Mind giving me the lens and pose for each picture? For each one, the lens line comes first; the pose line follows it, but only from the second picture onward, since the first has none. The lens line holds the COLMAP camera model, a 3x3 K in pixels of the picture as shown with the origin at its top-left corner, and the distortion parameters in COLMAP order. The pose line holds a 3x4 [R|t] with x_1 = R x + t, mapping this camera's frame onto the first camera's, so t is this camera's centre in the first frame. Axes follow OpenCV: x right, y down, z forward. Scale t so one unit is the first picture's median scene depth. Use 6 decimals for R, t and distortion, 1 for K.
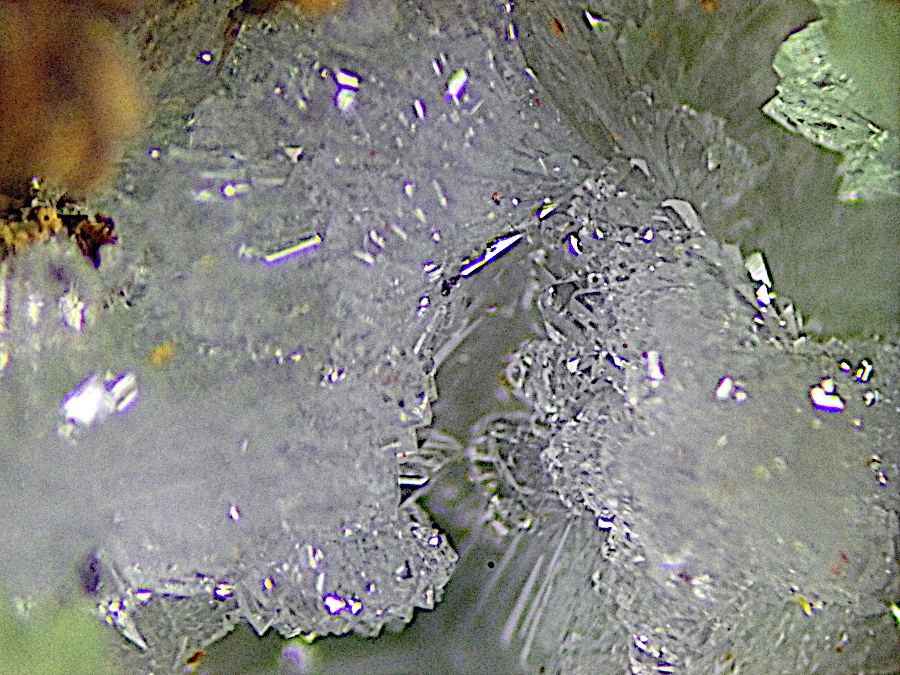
lens RADIAL K [[2650.3, 0, 455.7], [0, 2650.3, 340.4], [0, 0, 1]] dist [0.399894, 0.000000]
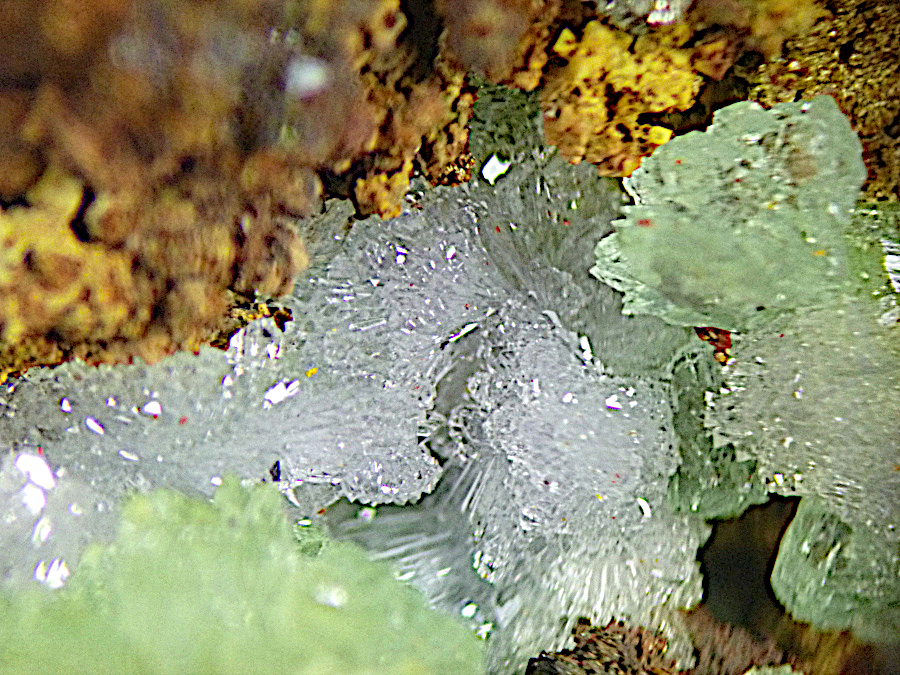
lens RADIAL K [[2650.3, 0, 448.8], [0, 2650.3, 338.5], [0, 0, 1]] dist [0.399894, 0.000000]
pose [[0.998664, 0.038401, 0.034591, -0.073989], [-0.038195, 0.999249, -0.006599, -0.012294], [-0.034818, 0.005269, 0.999380, -1.178501]]
